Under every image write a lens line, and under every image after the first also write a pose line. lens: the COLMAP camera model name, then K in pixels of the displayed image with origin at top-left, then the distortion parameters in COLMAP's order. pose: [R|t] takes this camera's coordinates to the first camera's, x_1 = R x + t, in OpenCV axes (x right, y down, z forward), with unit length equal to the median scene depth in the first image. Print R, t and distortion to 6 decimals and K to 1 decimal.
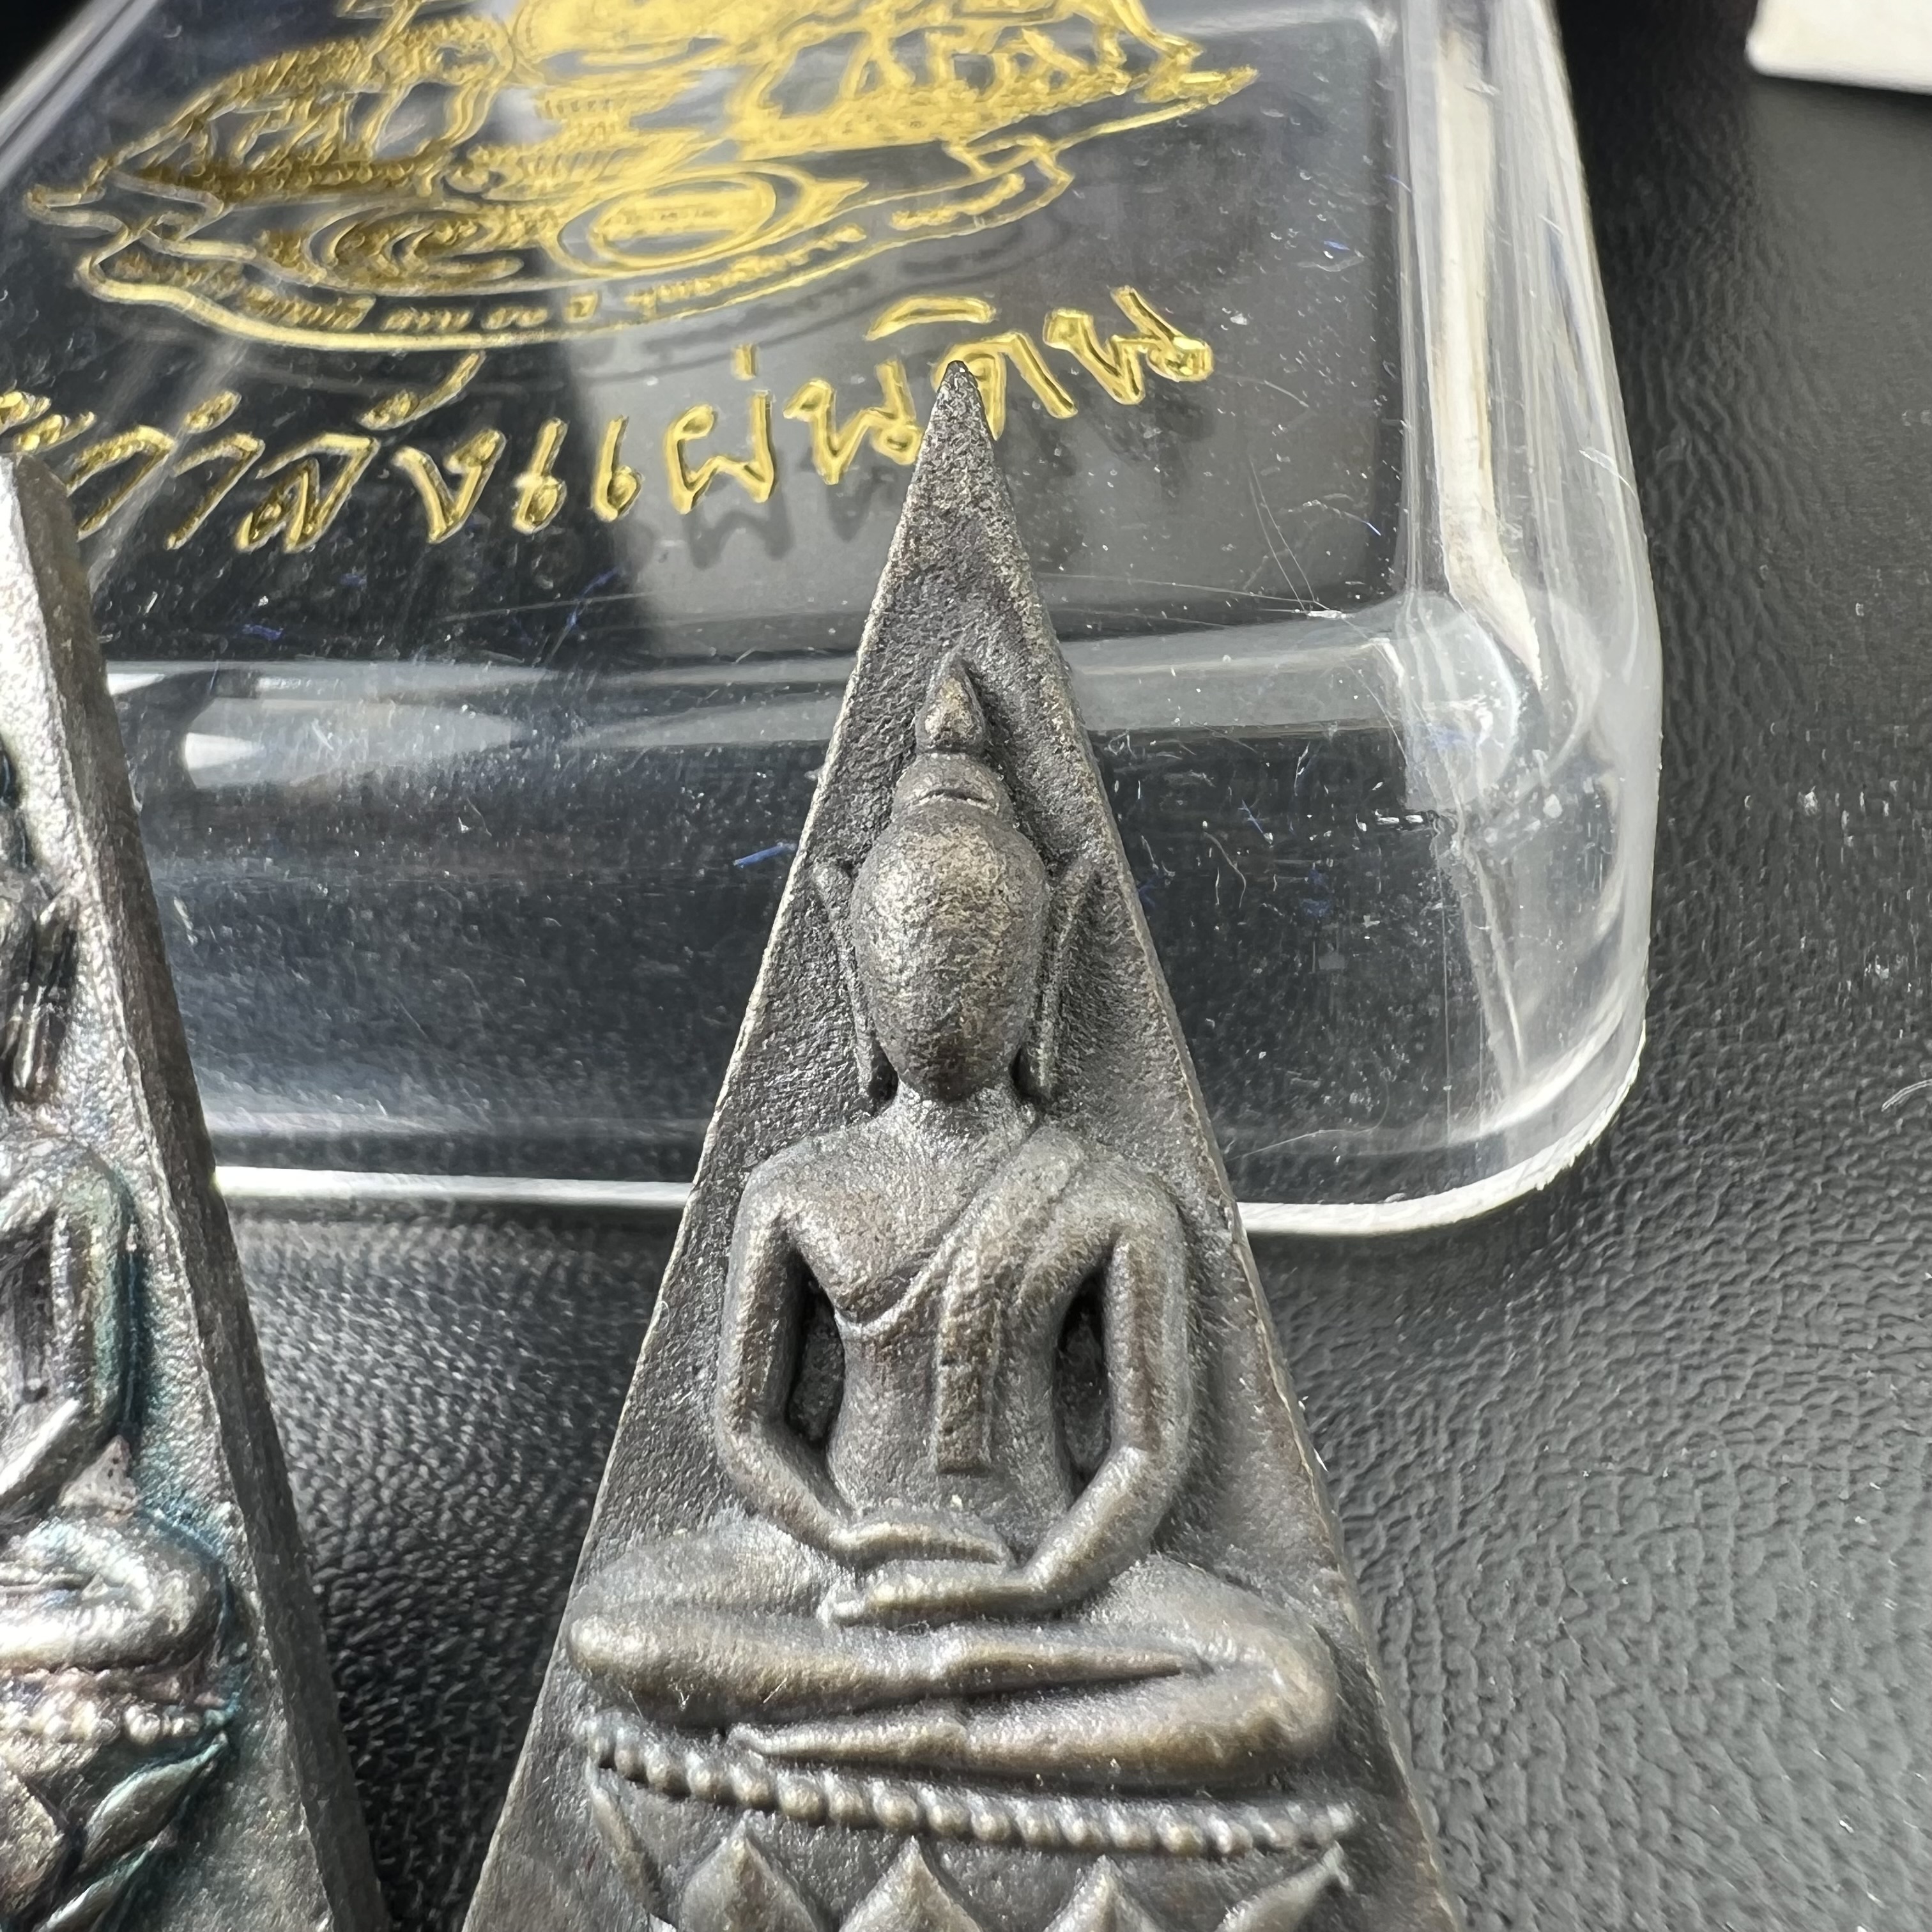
lens RADIAL K [[2042.9, 0, 819.0], [0, 2042.9, 874.8], [0, 0, 1]] dist [-0.013556, 0.000000]
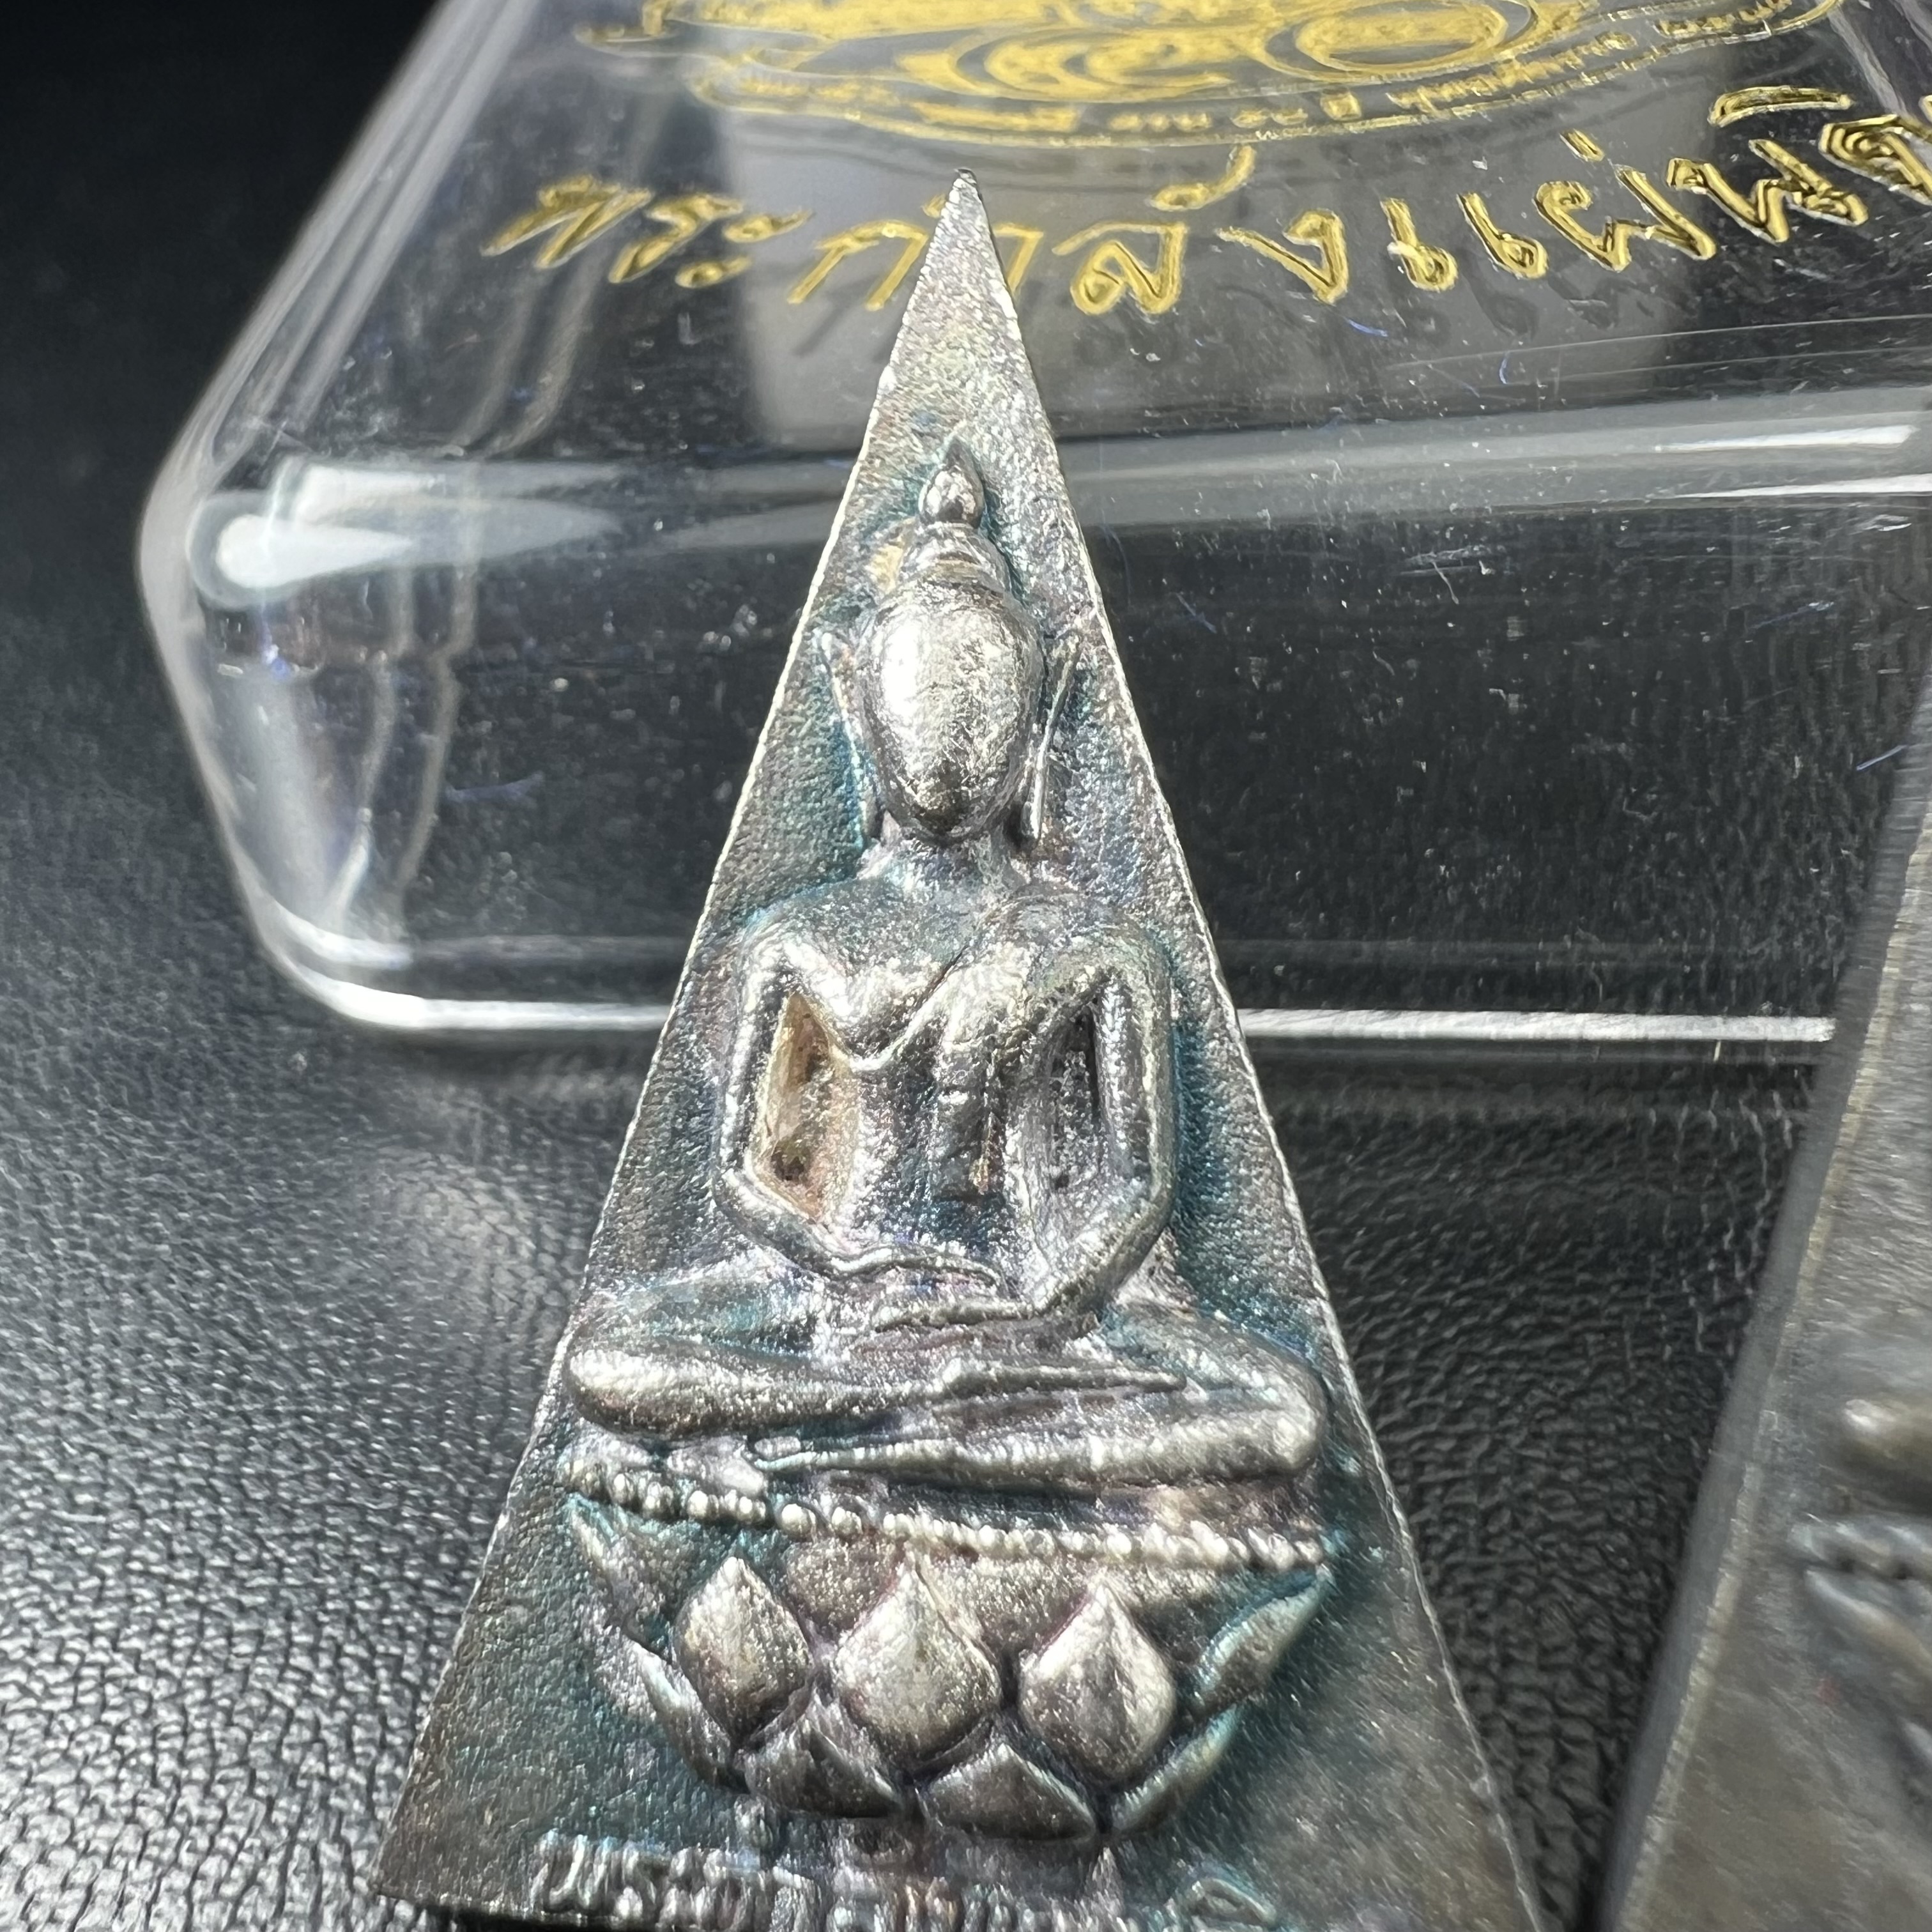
lens RADIAL K [[2042.9, 0, 658.0], [0, 2042.9, 797.9], [0, 0, 1]] dist [-0.013556, 0.000000]
pose [[0.999532, 0.015365, 0.026463, -0.612378], [-0.013128, 0.996487, -0.082715, 0.171564], [-0.027641, 0.082329, 0.996222, 0.111806]]
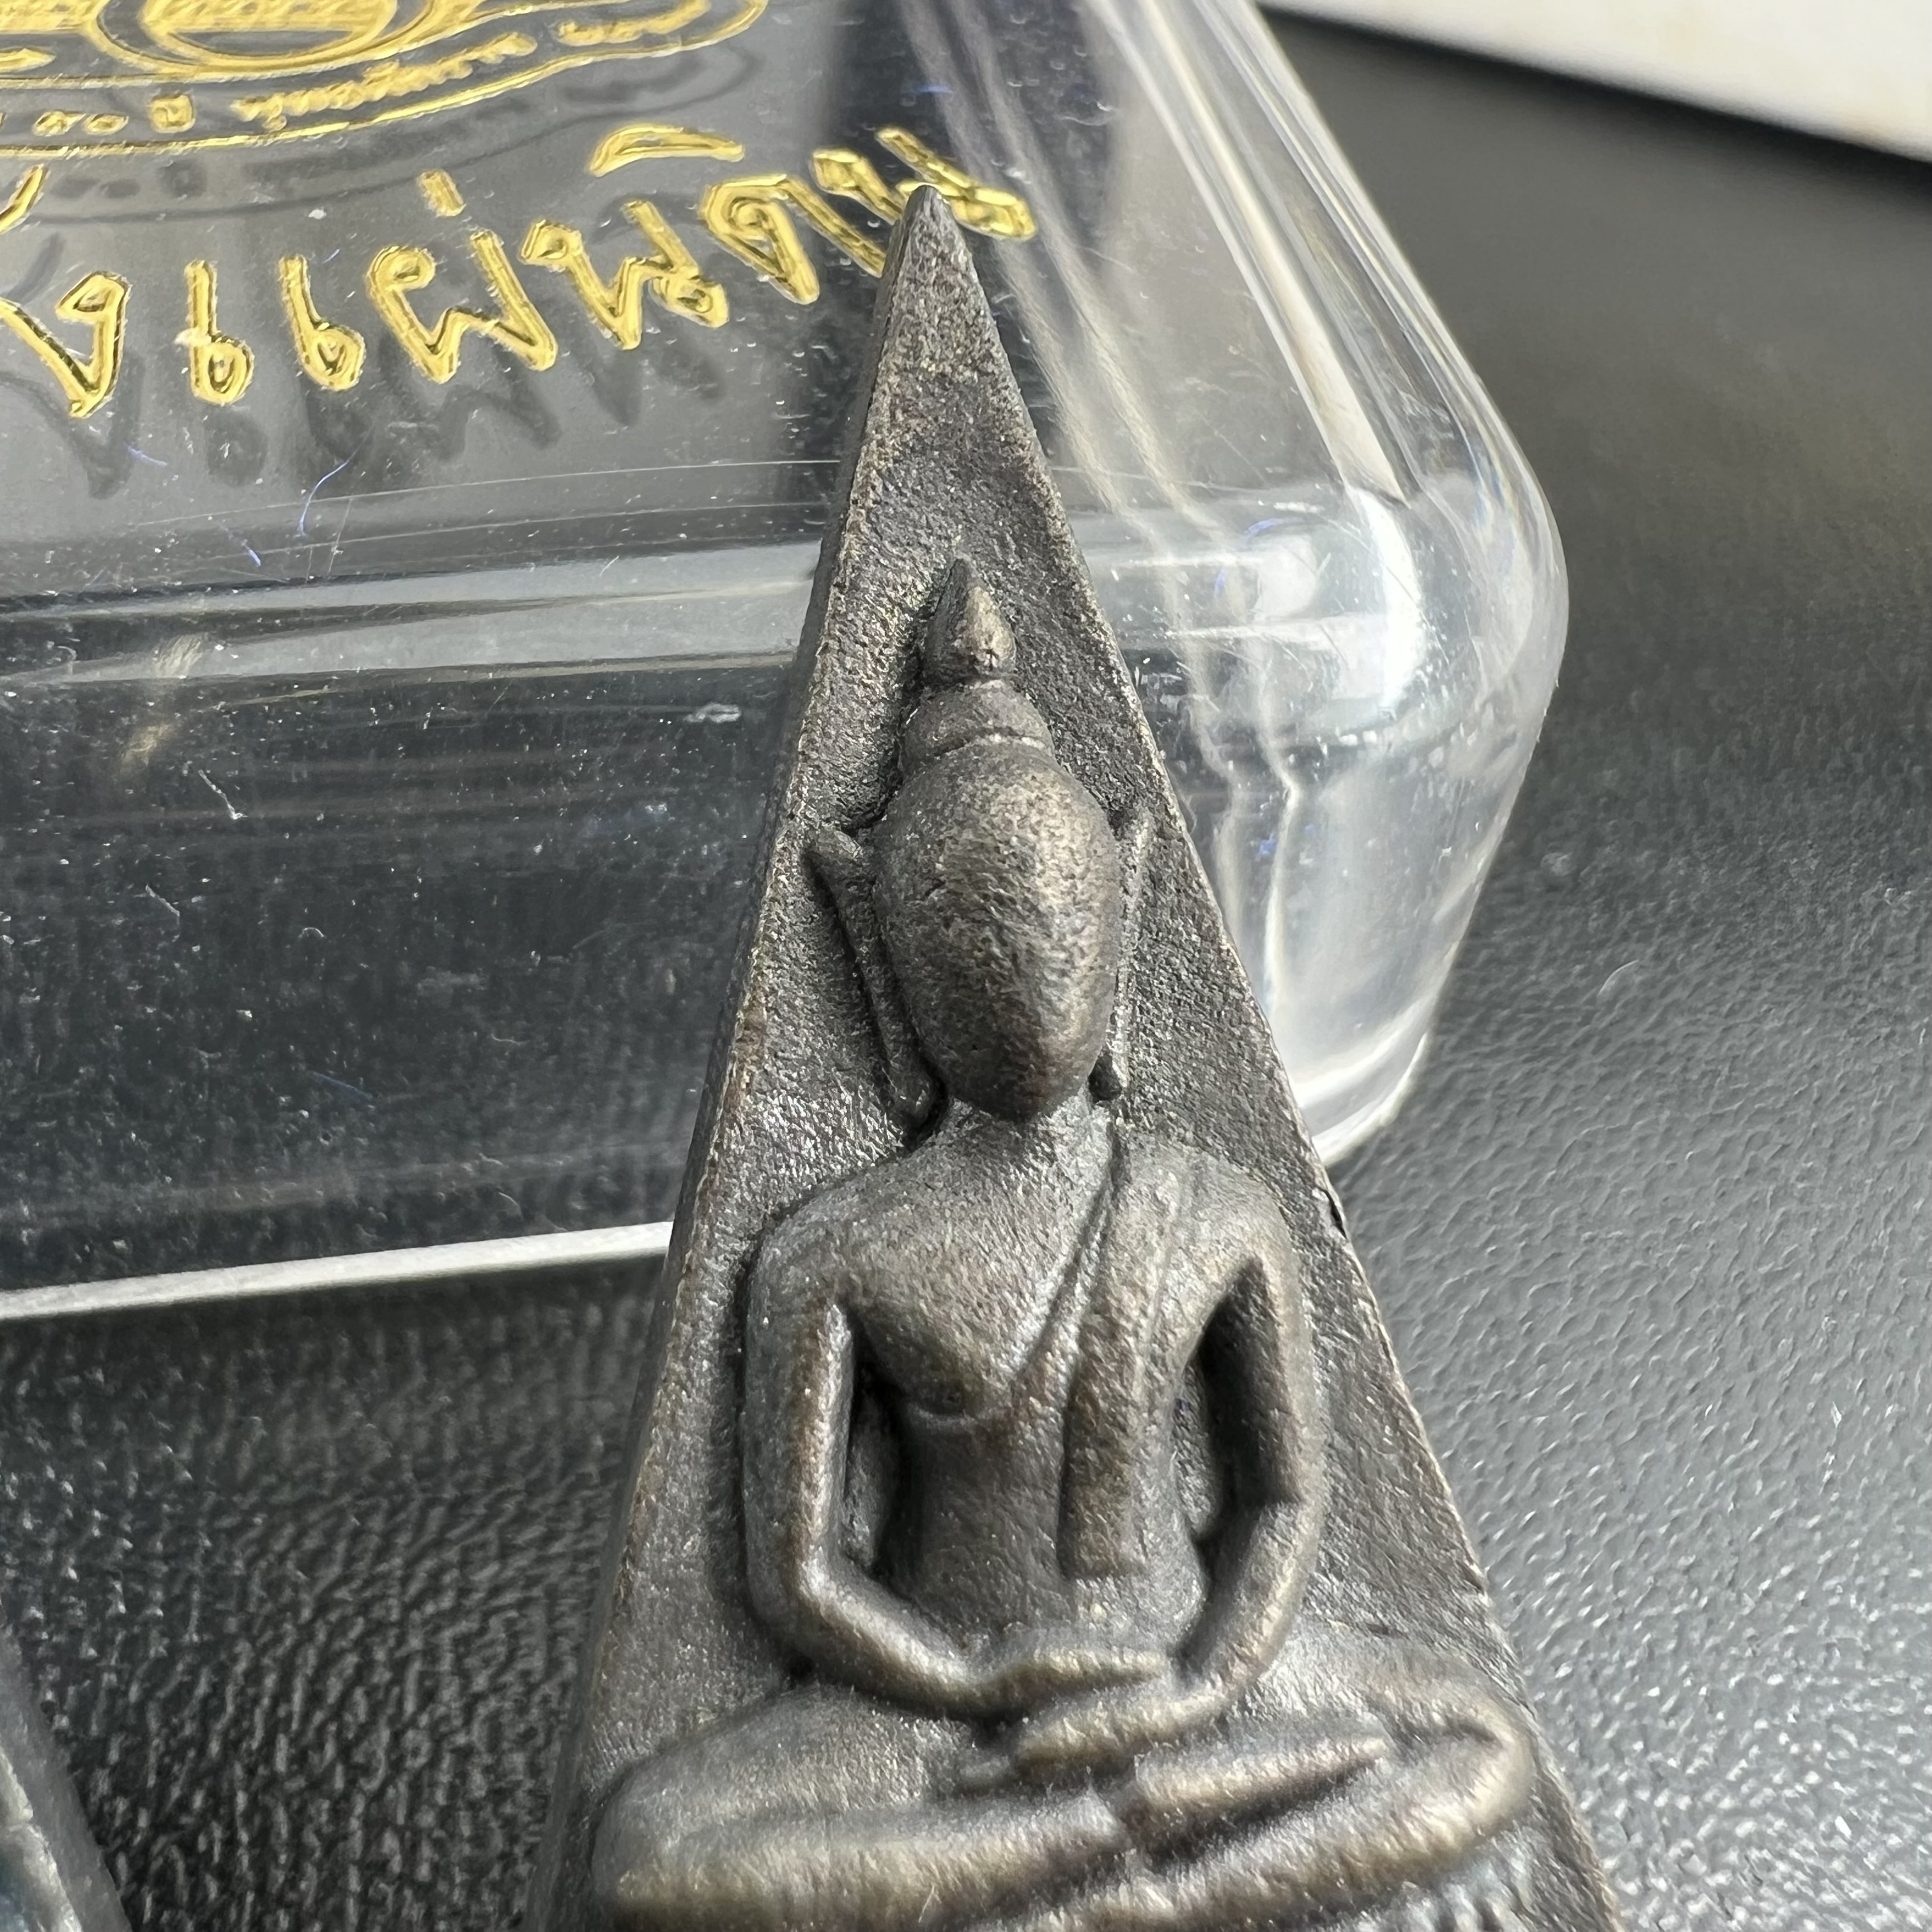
lens RADIAL K [[2044.2, 0, 810.2], [0, 2044.2, 866.2], [0, 0, 1]] dist [-0.008900, 0.000000]
pose [[0.913050, -0.077034, 0.400507, -0.300197], [0.064089, 0.996900, 0.045640, -0.026886], [-0.402781, -0.016003, 0.915156, 0.279384]]
